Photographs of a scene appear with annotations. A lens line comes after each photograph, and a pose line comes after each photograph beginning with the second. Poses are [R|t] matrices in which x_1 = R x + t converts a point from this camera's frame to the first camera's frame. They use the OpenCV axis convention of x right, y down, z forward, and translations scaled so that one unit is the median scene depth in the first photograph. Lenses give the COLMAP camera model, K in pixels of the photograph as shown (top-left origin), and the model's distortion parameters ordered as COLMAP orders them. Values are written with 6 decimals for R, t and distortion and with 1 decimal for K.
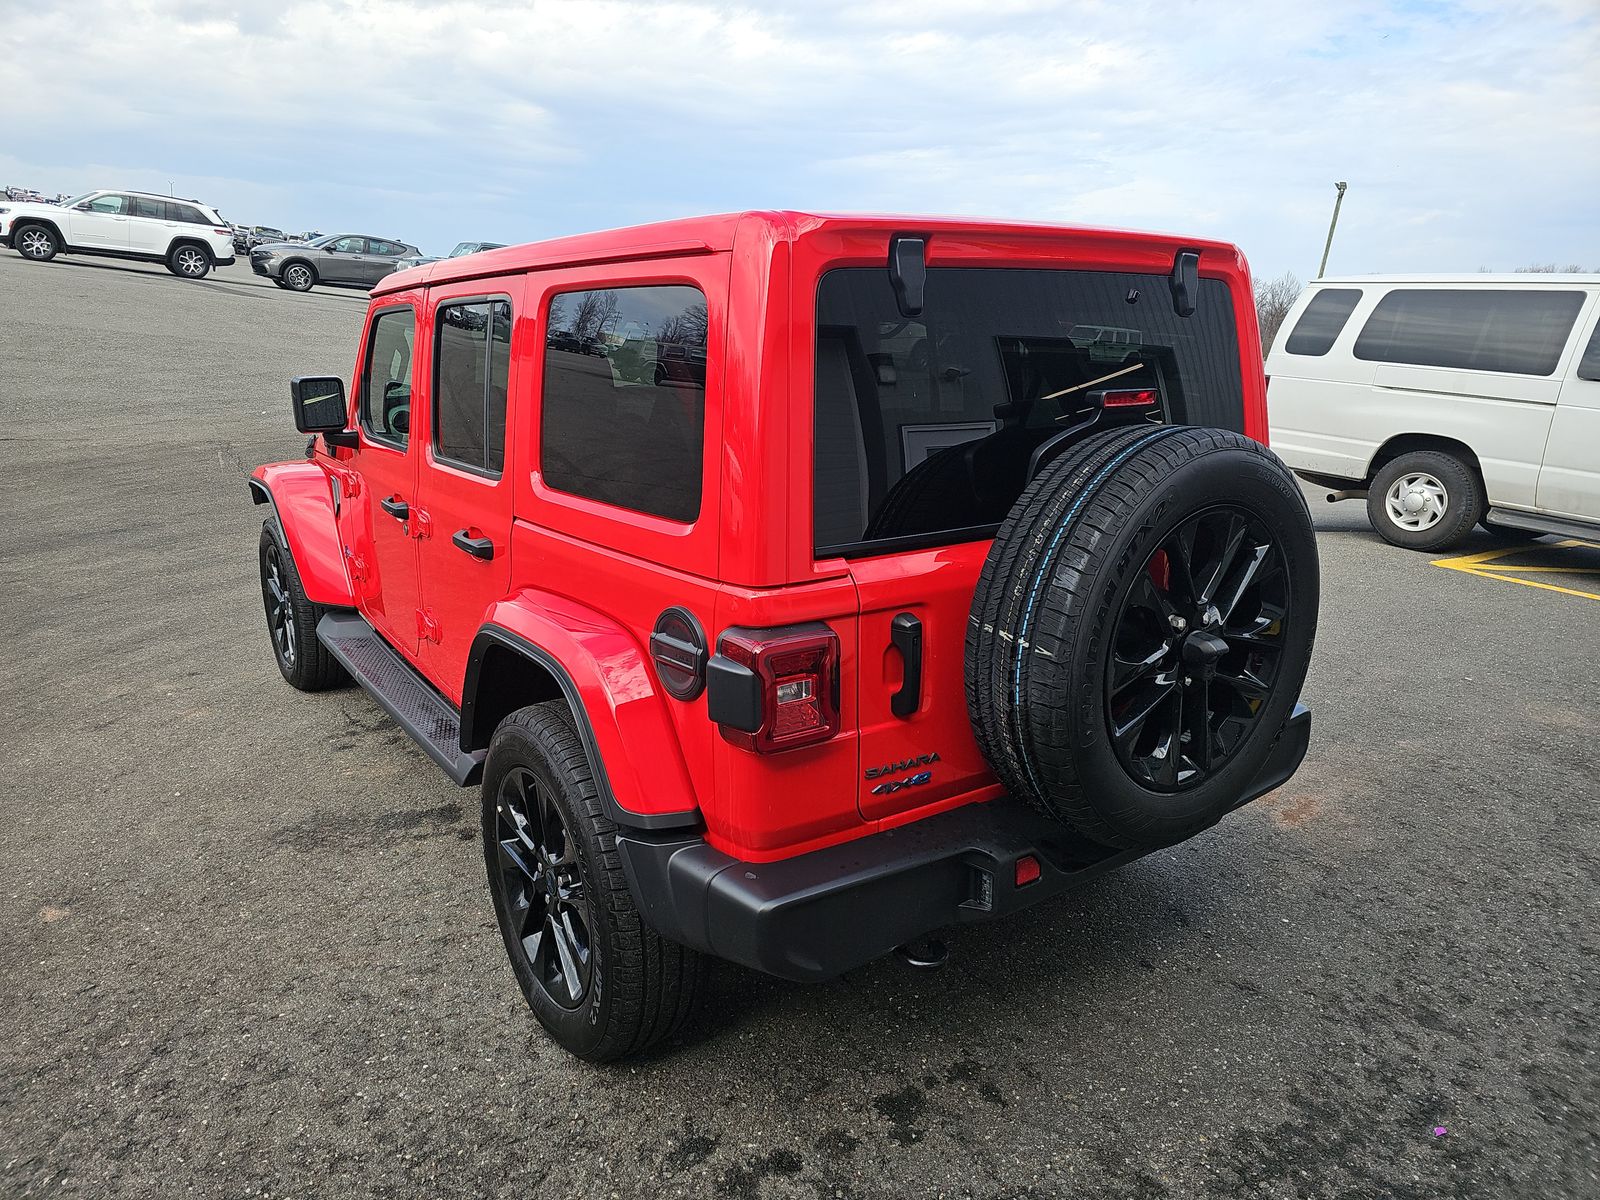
lens RADIAL K [[1046.3, 0, 806.8], [0, 1046.3, 605.2], [0, 0, 1]] dist [0.072933, -0.074609]
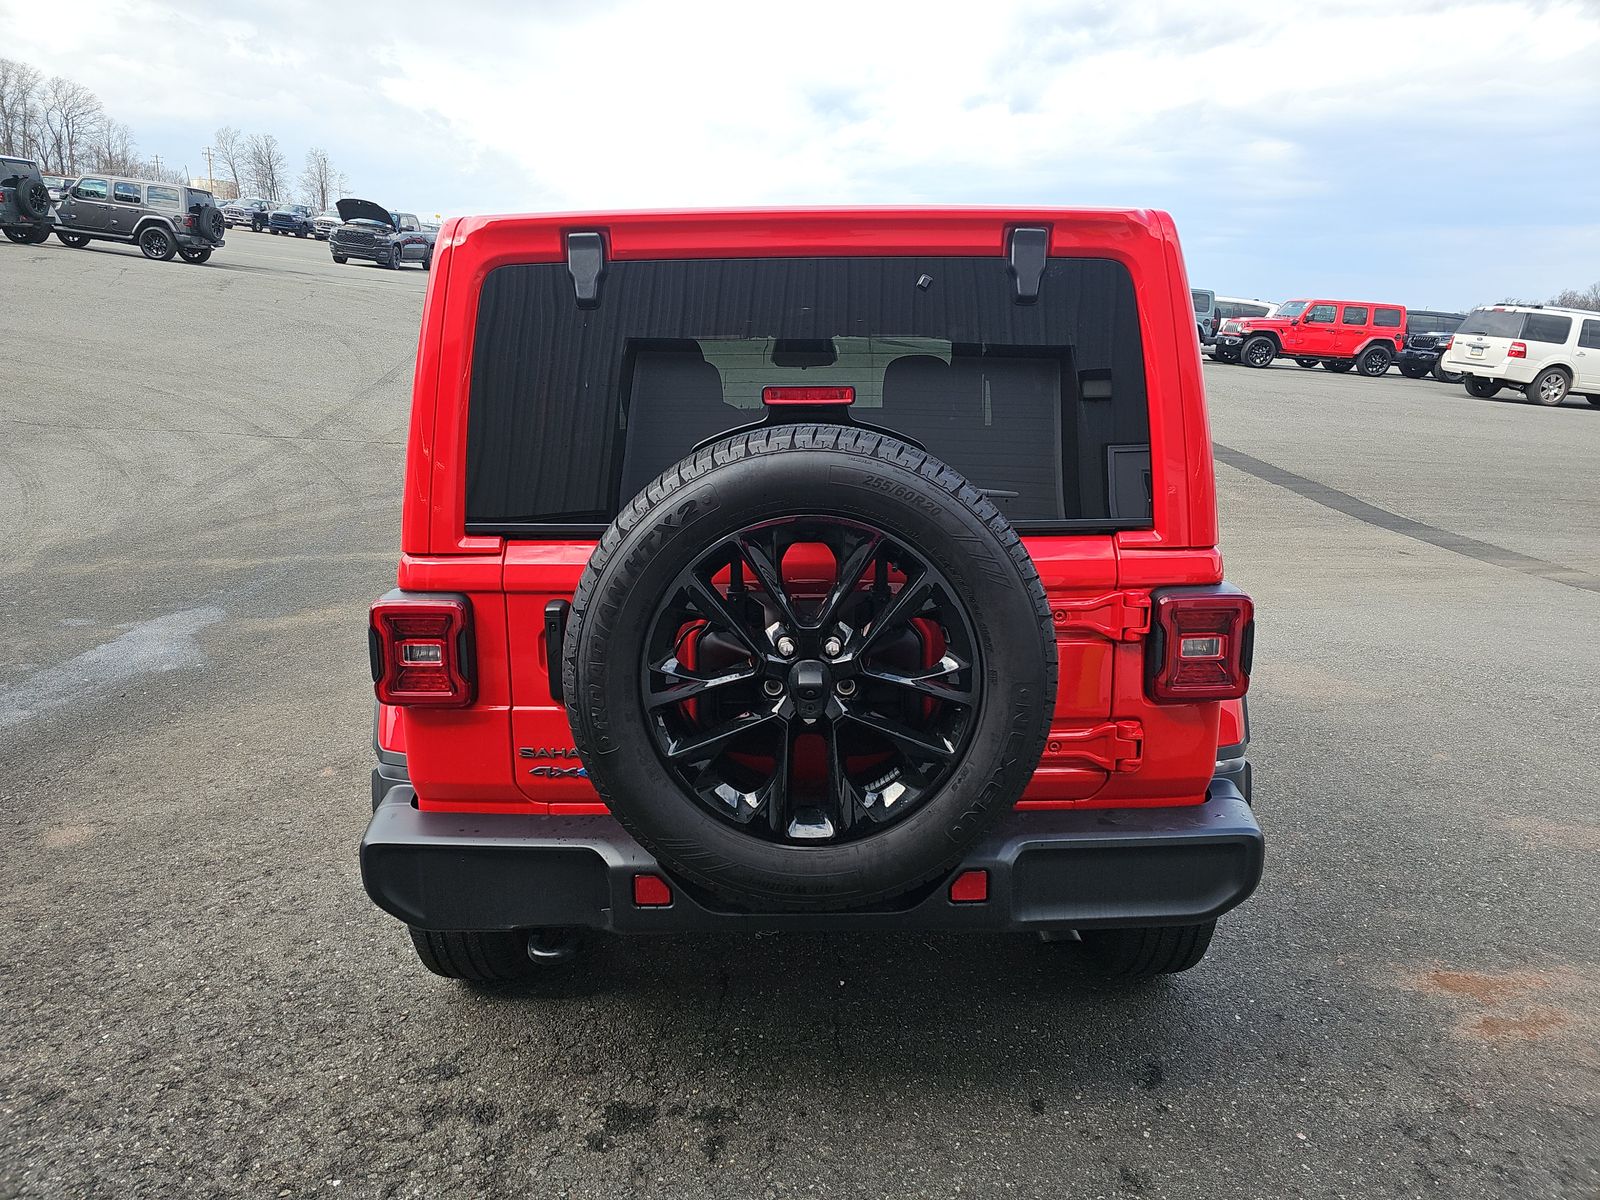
lens RADIAL K [[1059.0, 0, 813.3], [0, 1059.0, 593.2], [0, 0, 1]] dist [0.047383, -0.038388]
pose [[0.814346, 0.108081, -0.570227, 0.729961], [-0.137131, 0.990520, -0.008093, -0.019768], [0.563946, 0.084786, 0.821448, 0.247044]]
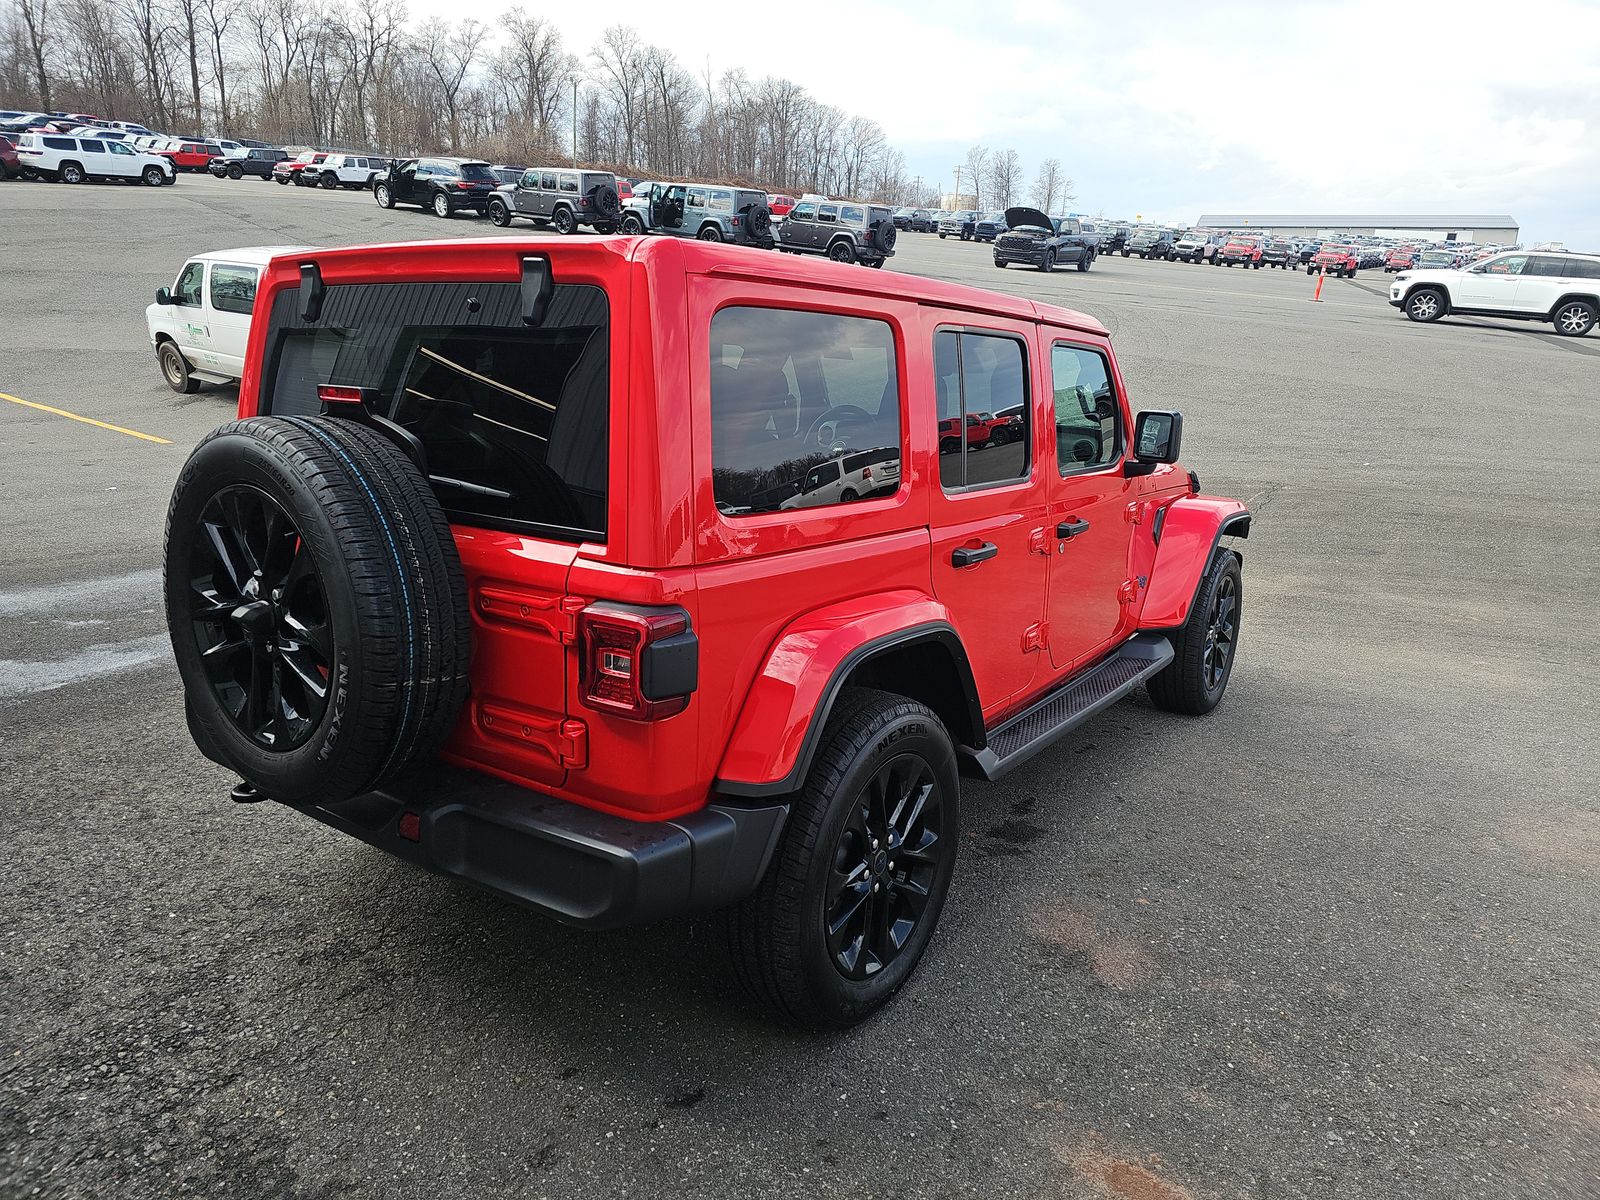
lens RADIAL K [[1059.0, 0, 813.3], [0, 1059.0, 593.2], [0, 0, 1]] dist [0.047383, -0.038388]
pose [[0.330893, 0.205651, -0.920987, 1.335165], [-0.268352, 0.956178, 0.117095, -0.225524], [0.904708, 0.208403, 0.371579, 0.939120]]
